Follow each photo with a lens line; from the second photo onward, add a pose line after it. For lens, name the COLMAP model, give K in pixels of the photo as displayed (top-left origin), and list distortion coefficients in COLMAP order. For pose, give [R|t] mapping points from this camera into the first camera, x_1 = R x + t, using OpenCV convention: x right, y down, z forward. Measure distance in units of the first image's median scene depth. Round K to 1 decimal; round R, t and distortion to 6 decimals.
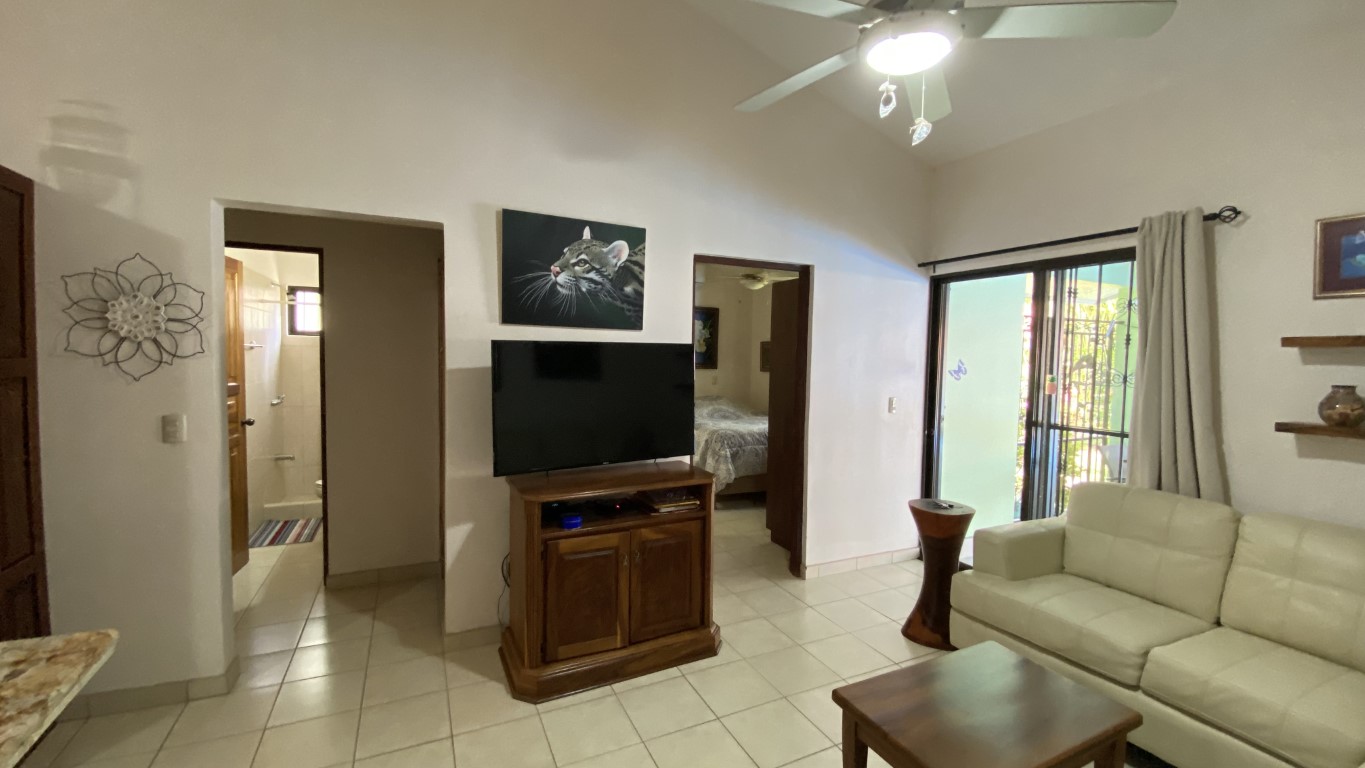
lens RADIAL K [[553.0, 0, 678.7], [0, 553.0, 383.3], [0, 0, 1]] dist [0.031223, -0.025348]
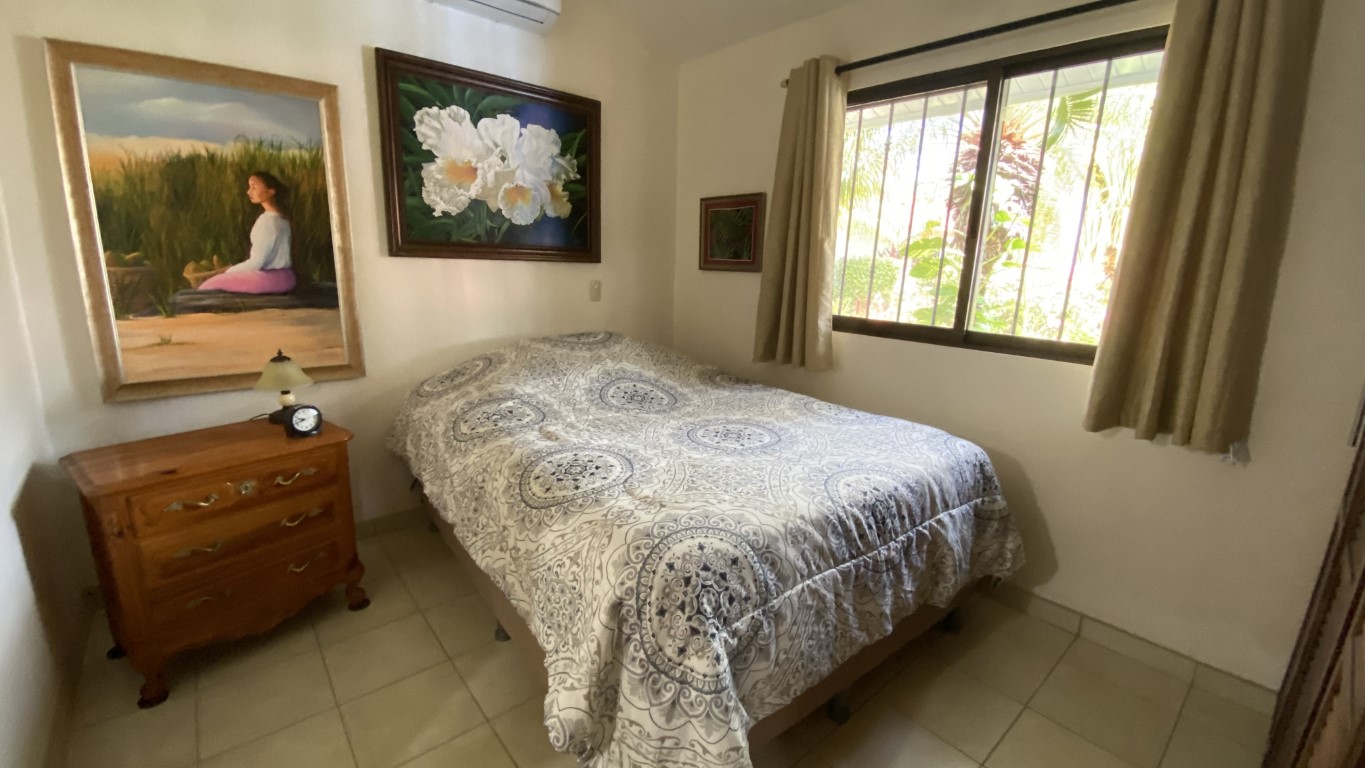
lens RADIAL K [[553.0, 0, 678.7], [0, 553.0, 383.3], [0, 0, 1]] dist [0.031223, -0.025348]
pose [[0.966210, -0.046306, 0.253563, 0.021911], [0.000519, 0.984078, 0.177736, -0.012635], [-0.257756, -0.171599, 0.950850, 0.724346]]
